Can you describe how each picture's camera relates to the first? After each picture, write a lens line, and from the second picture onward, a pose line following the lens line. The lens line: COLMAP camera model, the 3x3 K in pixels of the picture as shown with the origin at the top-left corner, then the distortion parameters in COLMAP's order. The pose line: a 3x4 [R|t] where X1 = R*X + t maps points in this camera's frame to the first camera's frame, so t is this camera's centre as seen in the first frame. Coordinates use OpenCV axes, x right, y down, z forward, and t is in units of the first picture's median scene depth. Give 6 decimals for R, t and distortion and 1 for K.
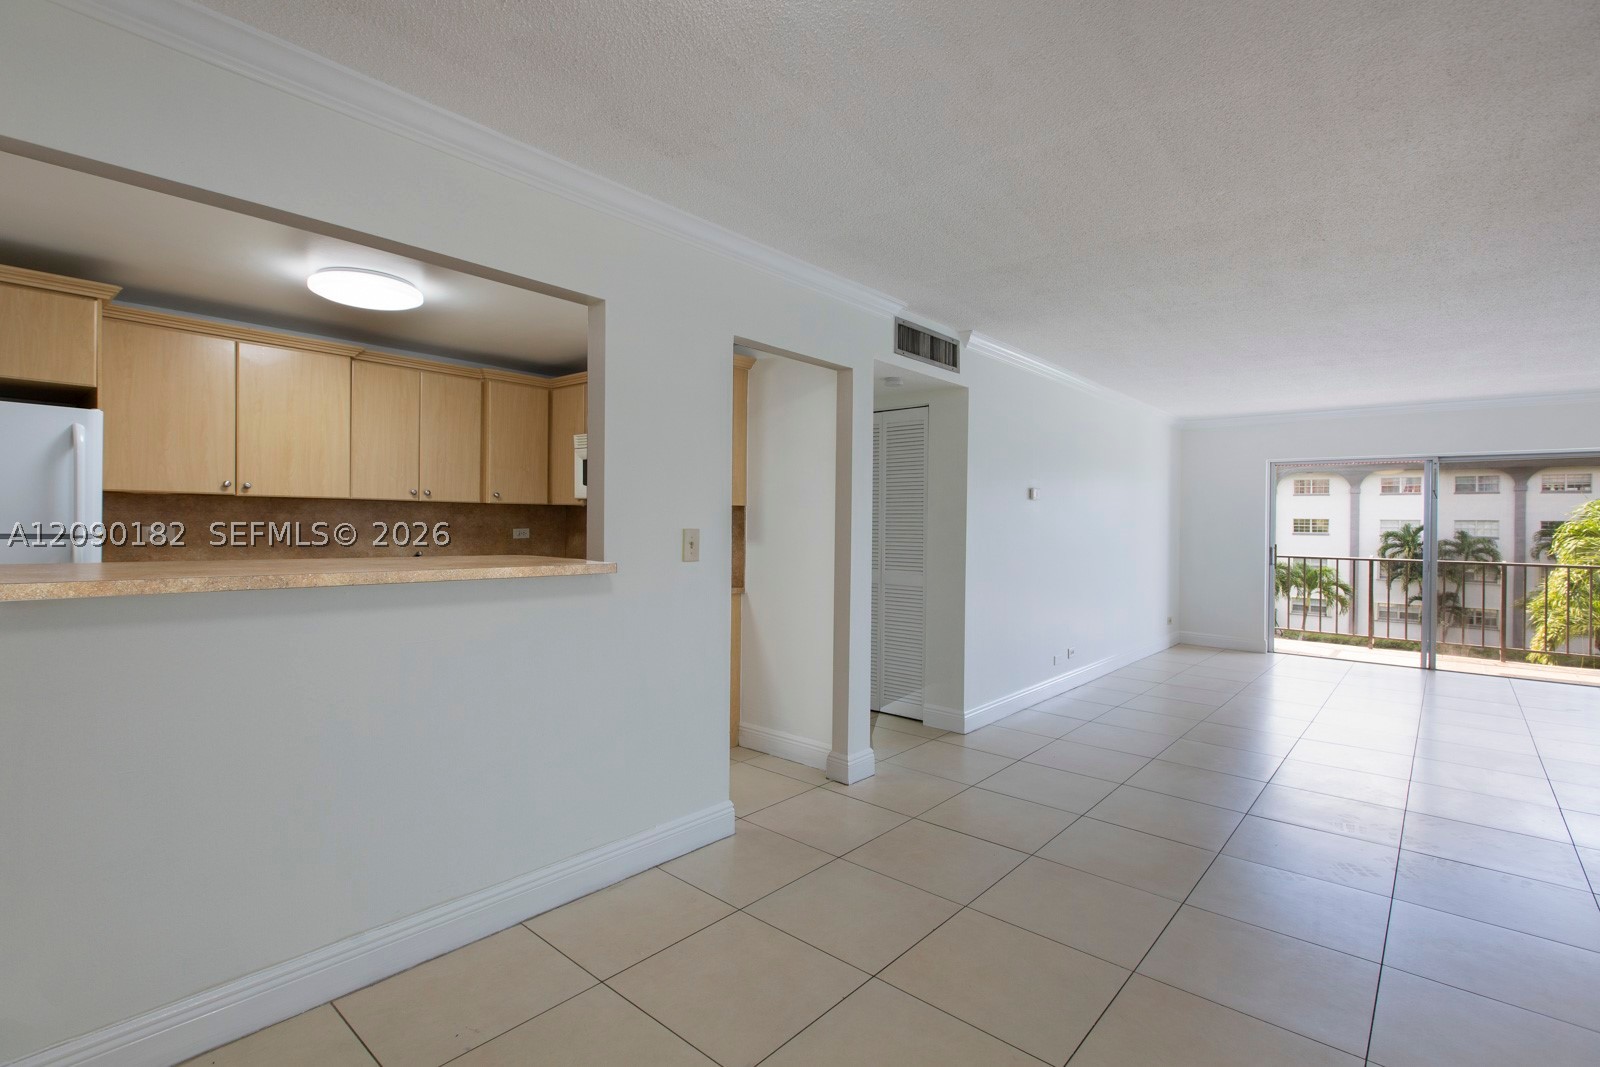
lens RADIAL K [[739.5, 0, 832.5], [0, 739.5, 527.4], [0, 0, 1]] dist [-0.004214, -0.001339]
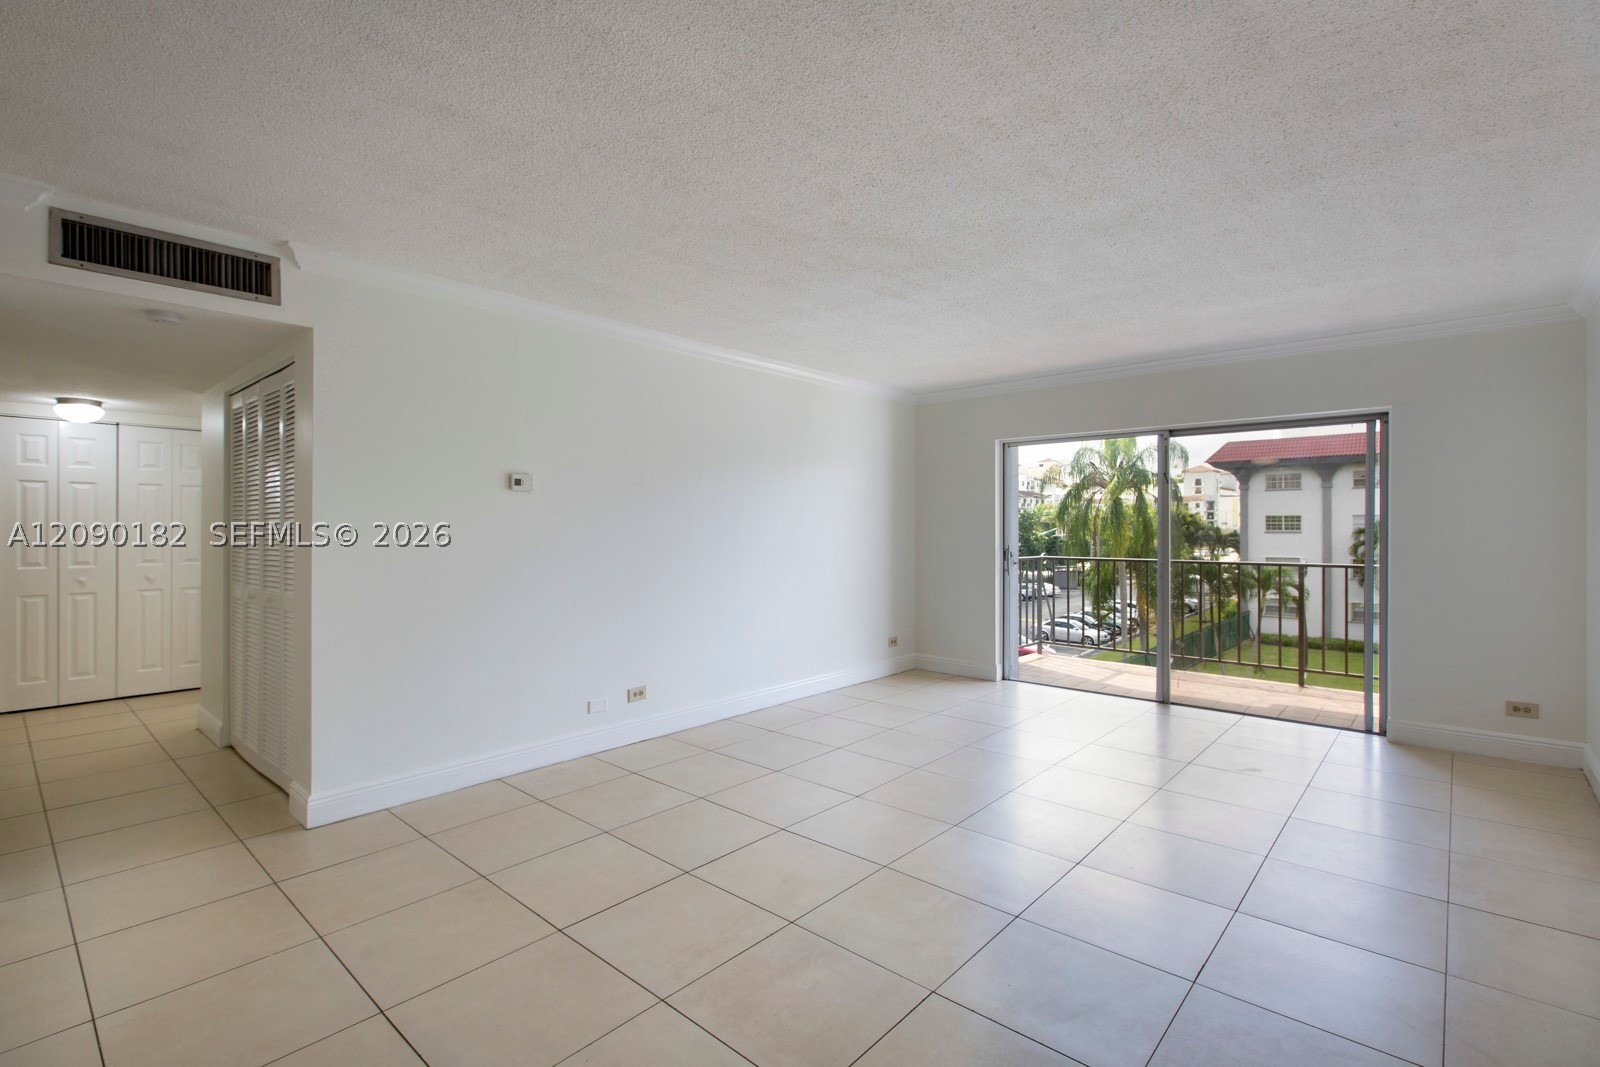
lens RADIAL K [[739.5, 0, 832.5], [0, 739.5, 527.4], [0, 0, 1]] dist [-0.004214, -0.001339]
pose [[0.999750, -0.014776, -0.016799, 0.706739], [0.014669, 0.999871, -0.006474, 0.010252], [0.016892, 0.006226, 0.999838, 0.330562]]
